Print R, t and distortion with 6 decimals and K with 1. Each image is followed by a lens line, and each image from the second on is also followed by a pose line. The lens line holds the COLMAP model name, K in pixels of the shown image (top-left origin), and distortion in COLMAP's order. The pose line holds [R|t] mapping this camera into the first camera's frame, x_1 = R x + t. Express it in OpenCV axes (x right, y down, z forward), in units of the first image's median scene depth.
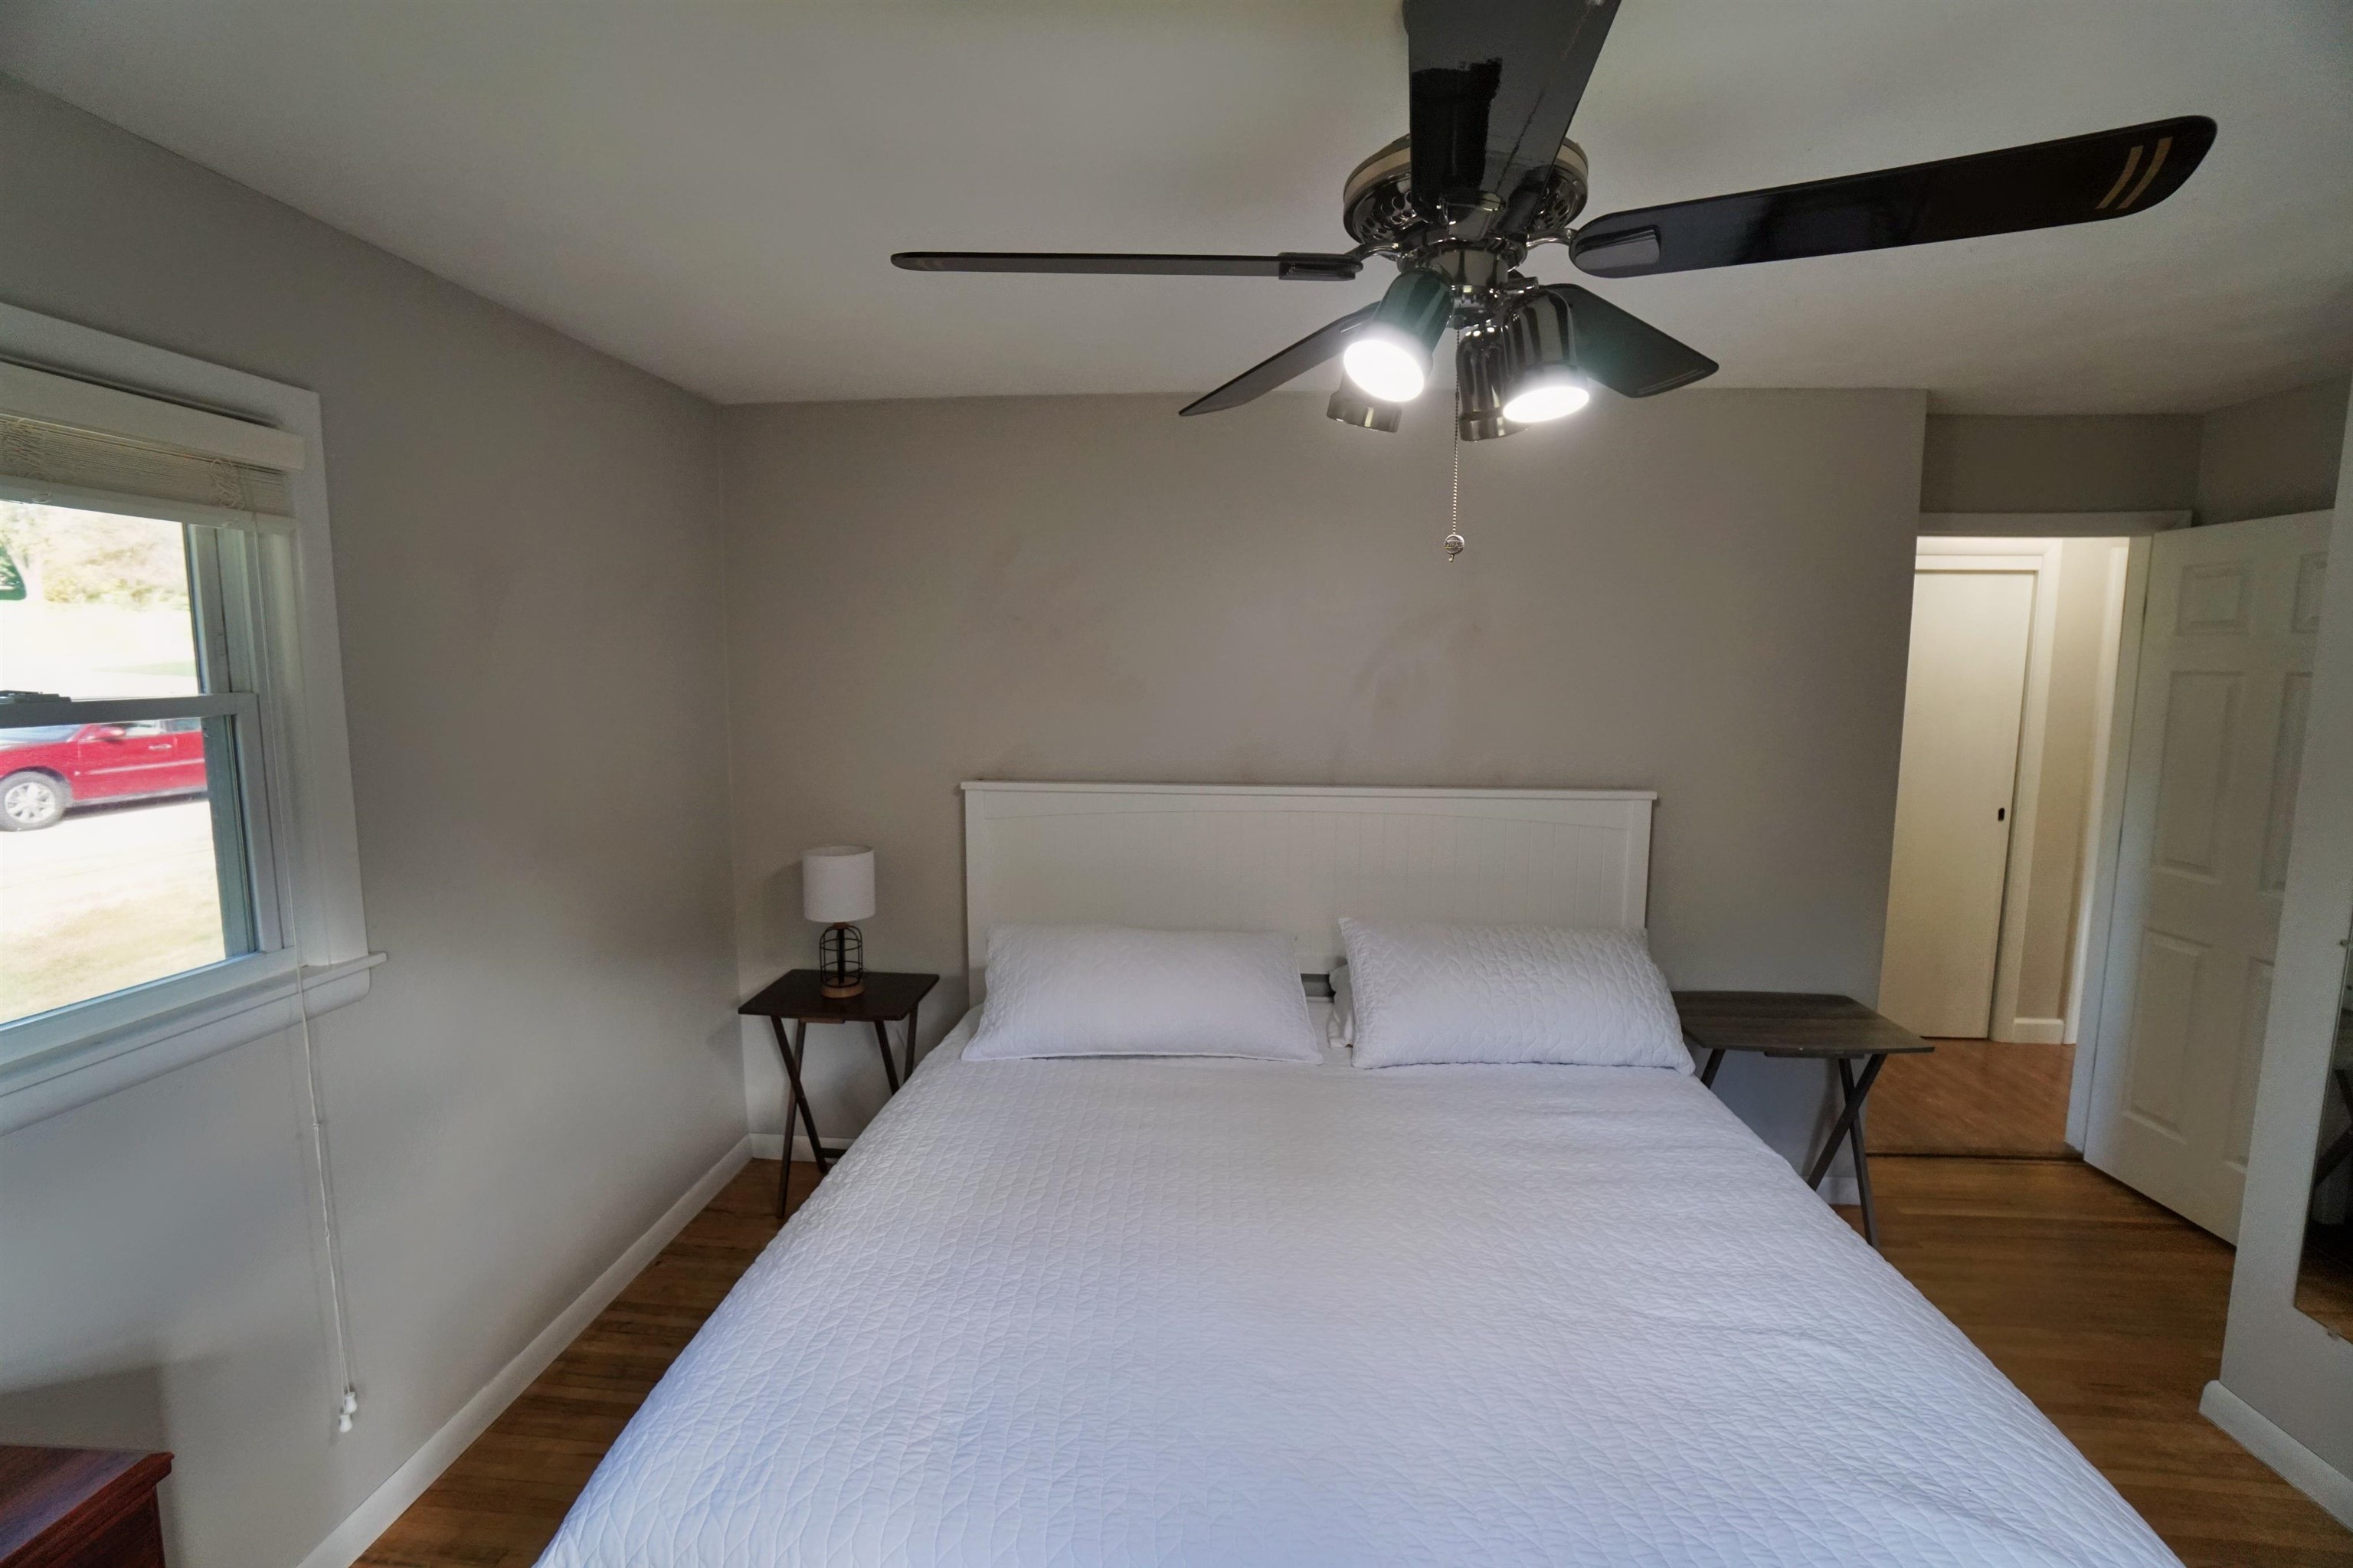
lens RADIAL K [[1035.2, 0, 1176.5], [0, 1035.2, 784.0], [0, 0, 1]] dist [-0.048435, 0.015595]
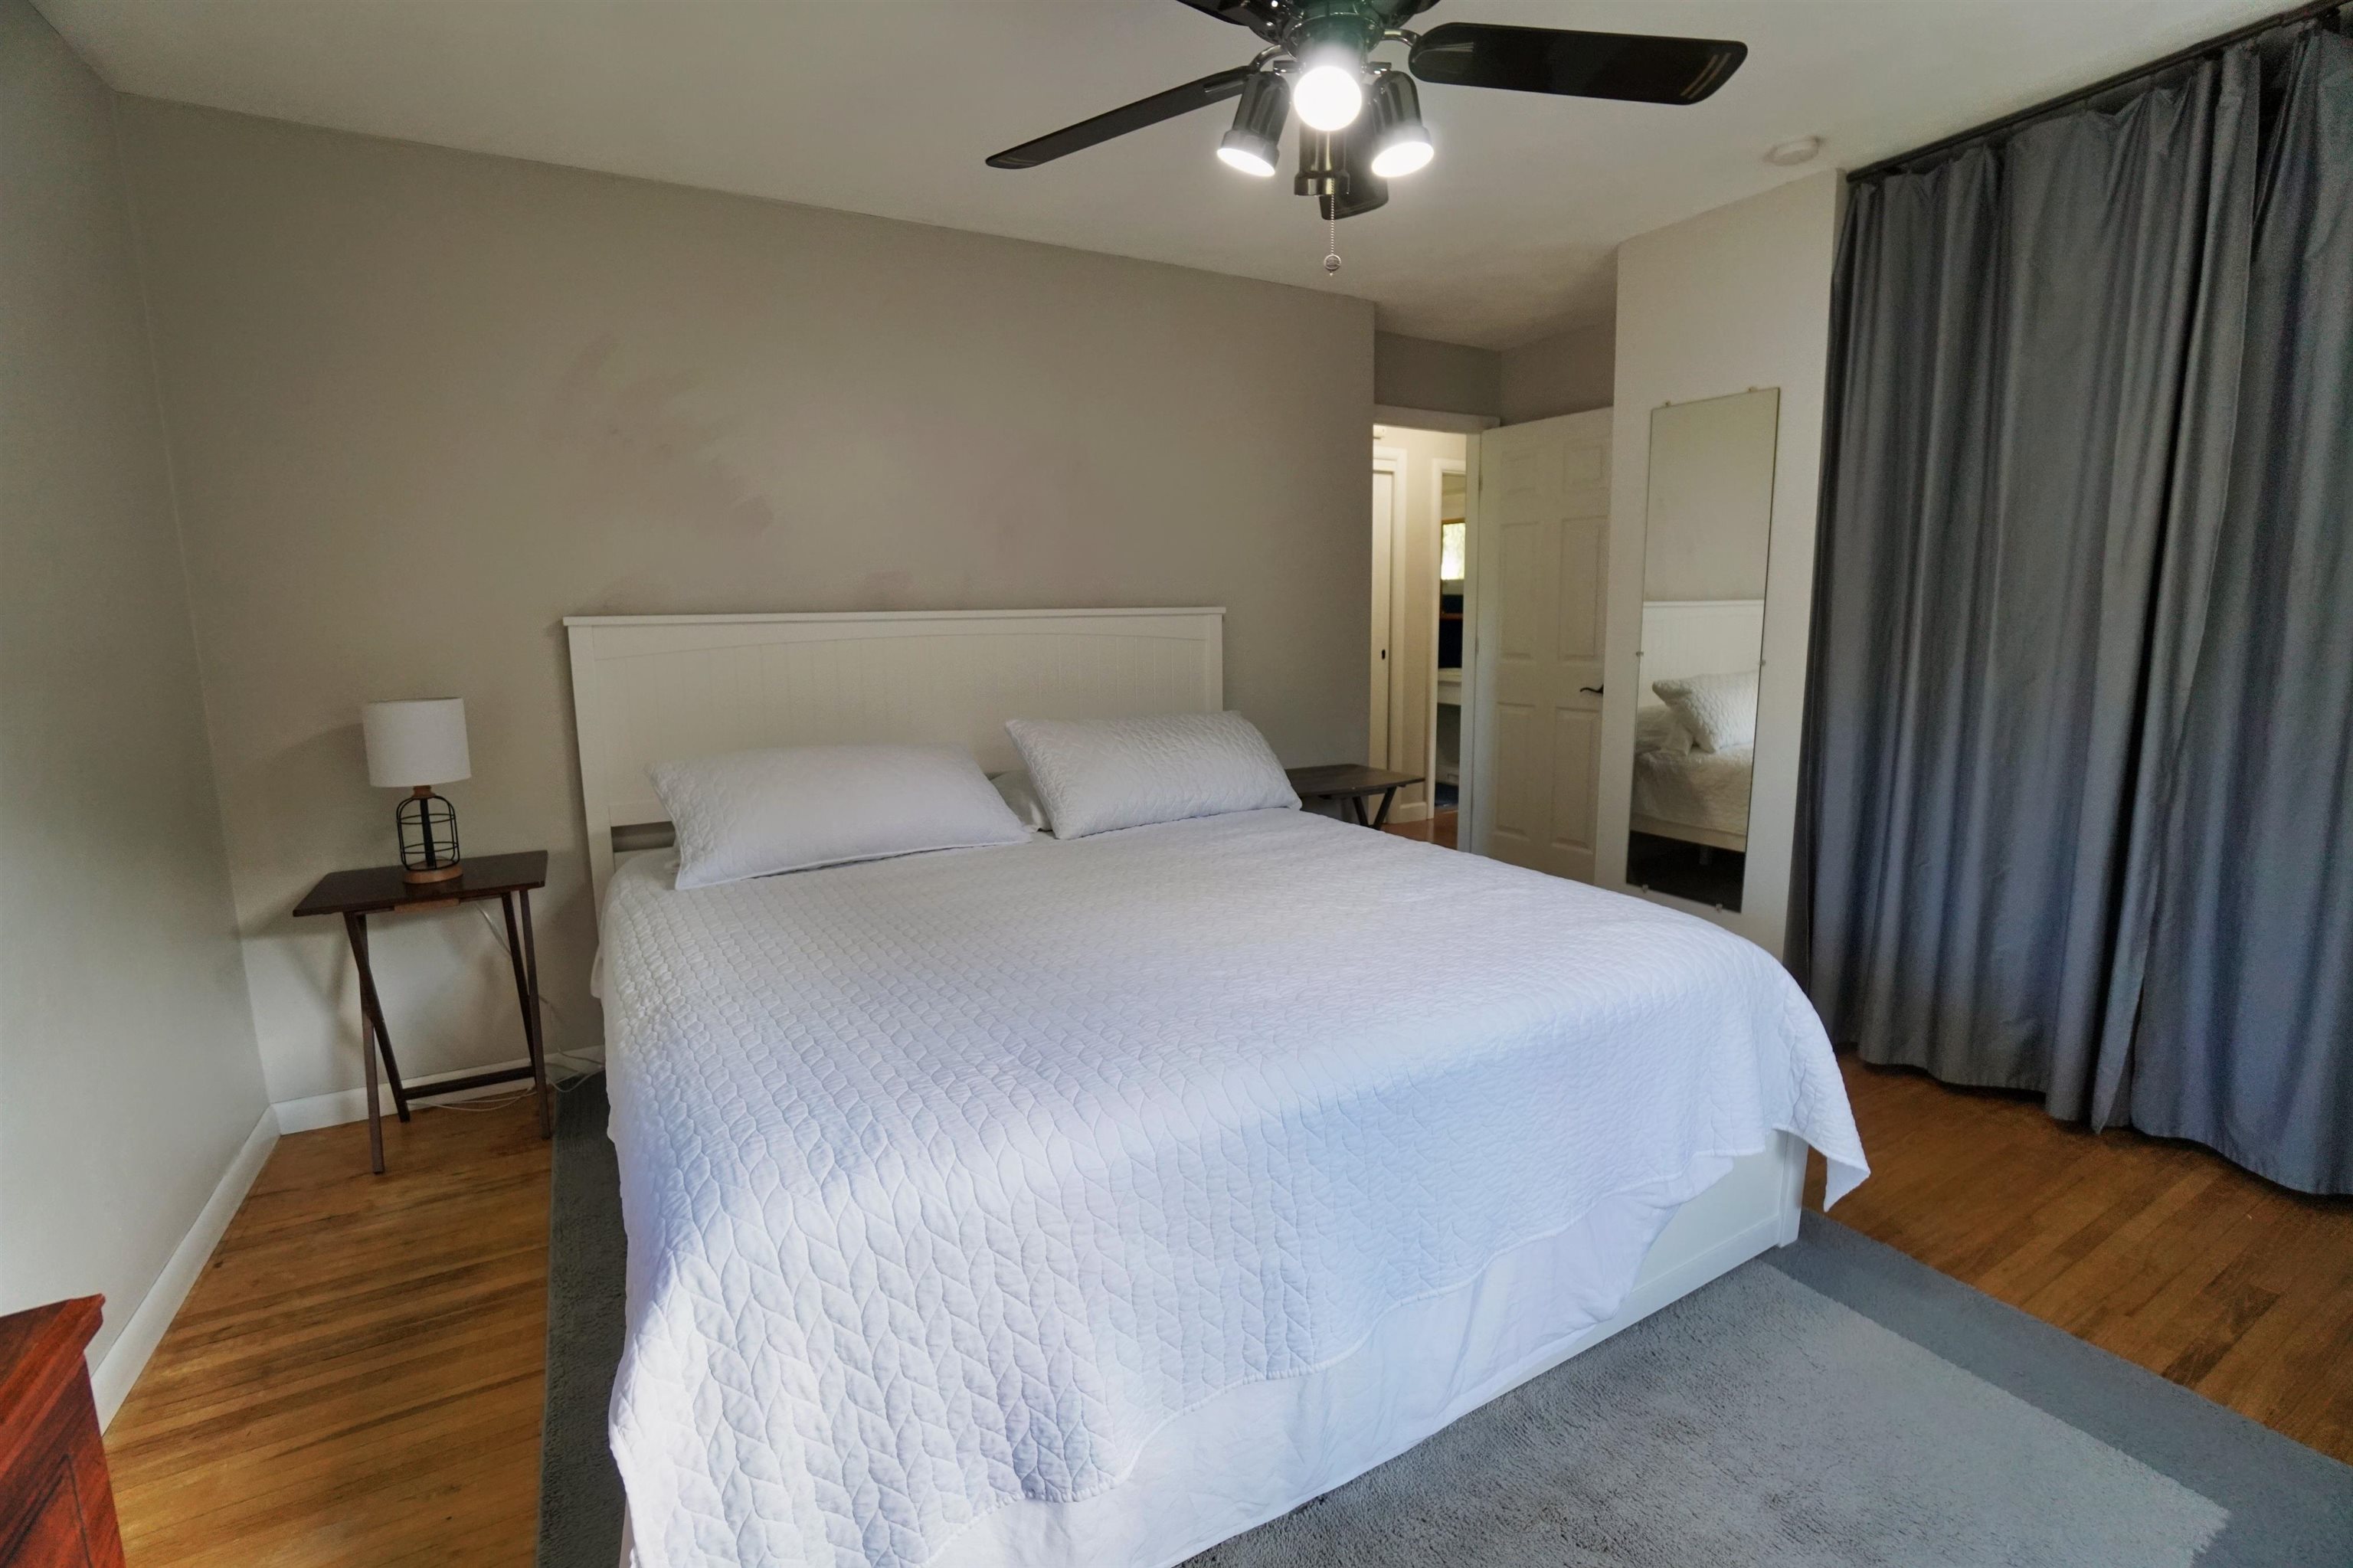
lens RADIAL K [[1035.2, 0, 1176.5], [0, 1035.2, 784.0], [0, 0, 1]] dist [-0.048435, 0.015595]
pose [[0.824689, -0.107280, 0.555319, -0.283427], [0.089866, 0.994228, 0.058614, 0.137846], [-0.558402, 0.001566, 0.829569, 0.010212]]
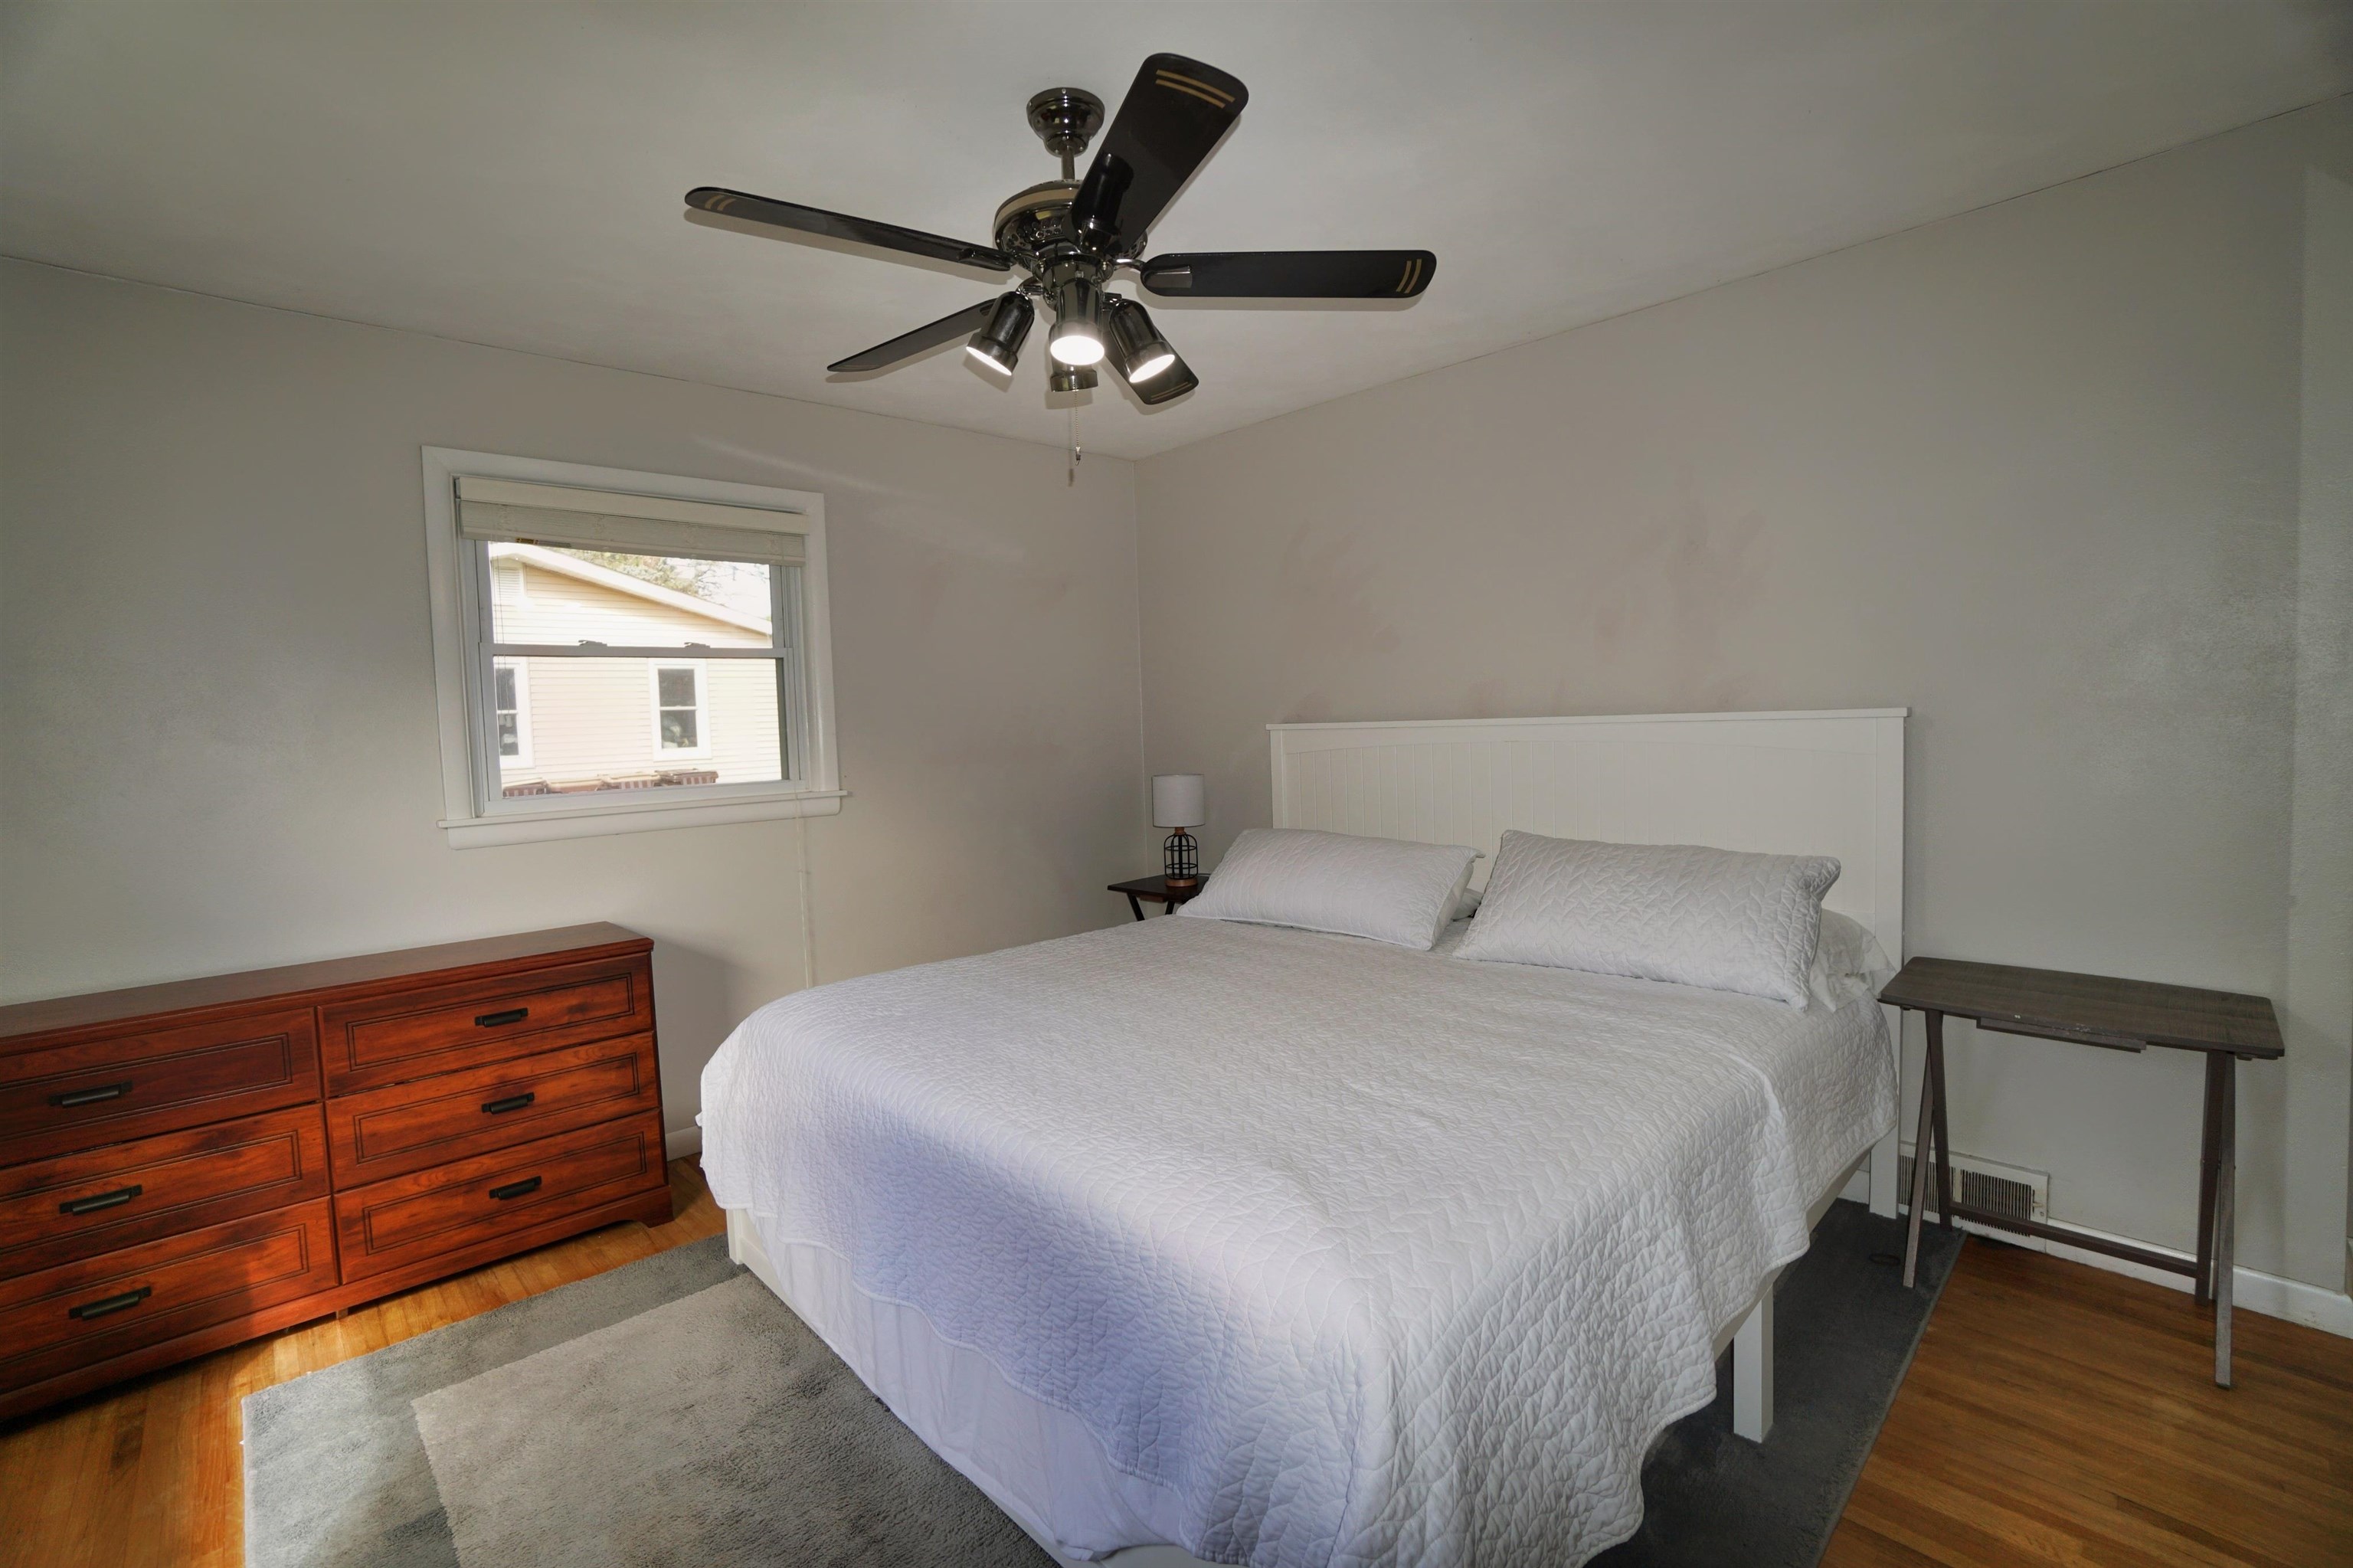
lens RADIAL K [[1035.2, 0, 1176.5], [0, 1035.2, 784.0], [0, 0, 1]] dist [-0.048435, 0.015595]
pose [[0.748410, 0.011117, -0.663144, 0.552797], [-0.038603, 0.998895, -0.026821, 0.112102], [0.662113, 0.045672, 0.748011, -0.003011]]
